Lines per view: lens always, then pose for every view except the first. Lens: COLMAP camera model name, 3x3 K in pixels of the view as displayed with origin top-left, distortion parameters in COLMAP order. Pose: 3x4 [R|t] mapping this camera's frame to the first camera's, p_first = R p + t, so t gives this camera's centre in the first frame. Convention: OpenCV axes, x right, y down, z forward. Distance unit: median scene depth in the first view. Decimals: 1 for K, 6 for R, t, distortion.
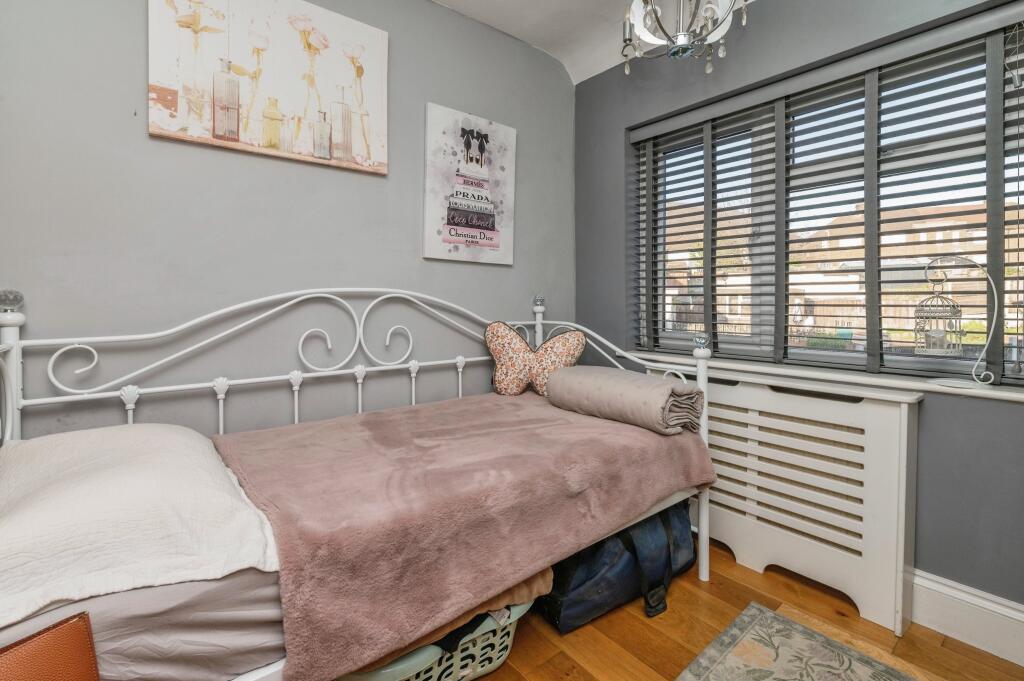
lens RADIAL K [[465.5, 0, 511.7], [0, 465.5, 322.3], [0, 0, 1]] dist [-0.000061, -0.001055]
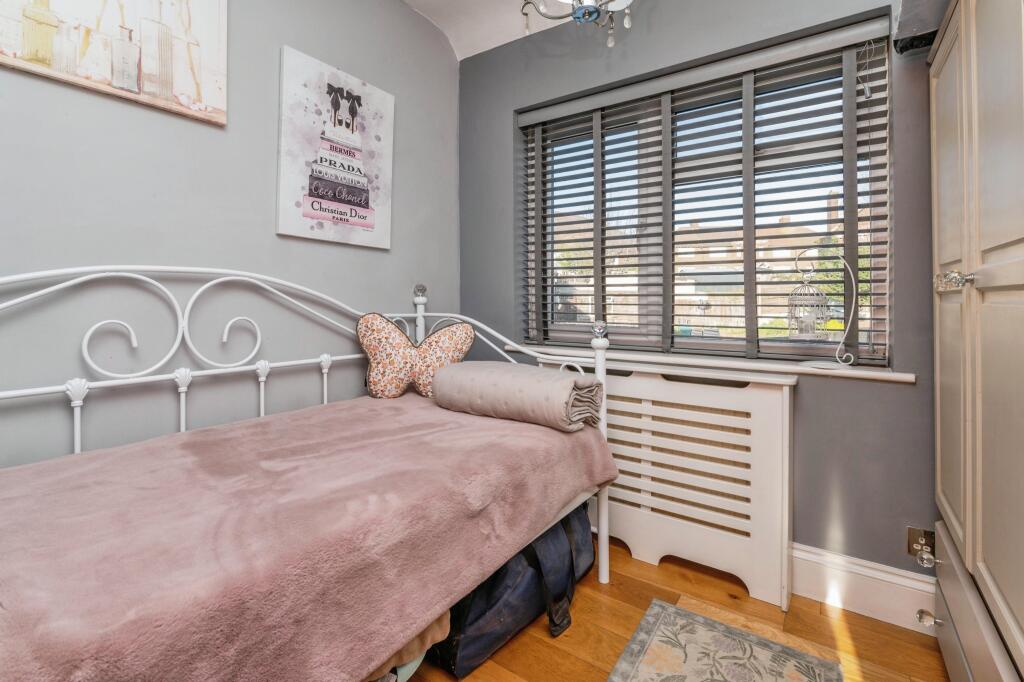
lens RADIAL K [[461.0, 0, 524.1], [0, 461.0, 316.7], [0, 0, 1]] dist [-0.005102, -0.000778]
pose [[0.954966, 0.000641, 0.296714, -0.021304], [0.003175, 0.999918, -0.012377, 0.023552], [-0.296697, 0.012762, 0.954886, 0.146126]]
